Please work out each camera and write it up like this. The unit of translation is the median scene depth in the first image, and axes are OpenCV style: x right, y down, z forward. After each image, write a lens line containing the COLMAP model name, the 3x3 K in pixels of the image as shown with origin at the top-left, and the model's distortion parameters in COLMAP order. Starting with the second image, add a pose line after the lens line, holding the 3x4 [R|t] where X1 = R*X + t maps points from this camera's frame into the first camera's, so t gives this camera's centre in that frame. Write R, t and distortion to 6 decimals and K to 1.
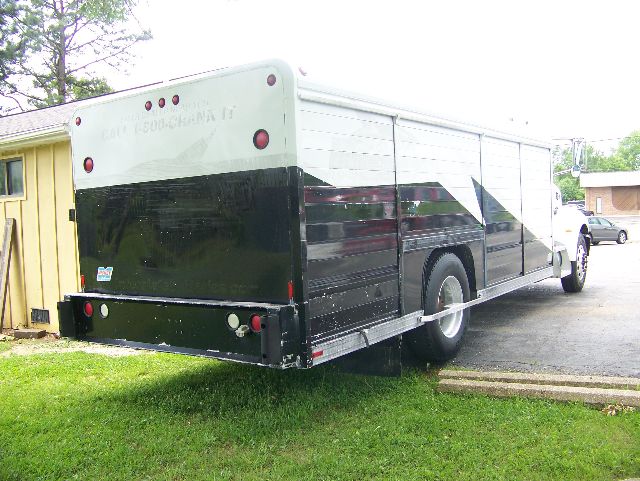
lens RADIAL K [[677.0, 0, 320.0], [0, 677.0, 240.5], [0, 0, 1]] dist [-0.246842, 0.293037]
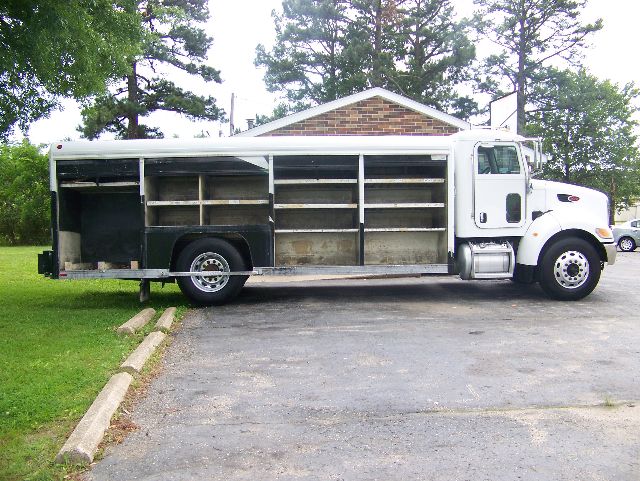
lens RADIAL K [[677.0, 0, 320.0], [0, 677.0, 240.5], [0, 0, 1]] dist [-0.246842, 0.293037]
pose [[0.590051, 0.077304, -0.803657, 2.327751], [-0.049713, 0.996995, 0.059402, -0.117137], [0.805834, 0.004902, 0.592121, 0.409785]]
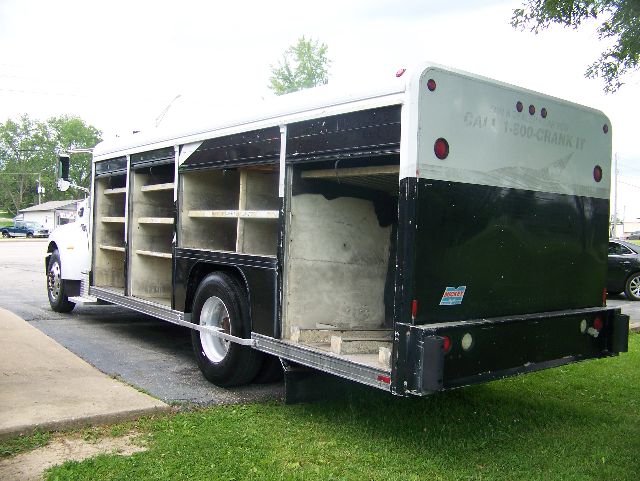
lens RADIAL K [[677.0, 0, 320.0], [0, 677.0, 240.5], [0, 0, 1]] dist [-0.246842, 0.293037]
pose [[0.310897, 0.041351, 0.949544, -1.110954], [-0.008522, 0.999134, -0.040720, 0.019689], [-0.950406, 0.004568, 0.310980, 0.900891]]
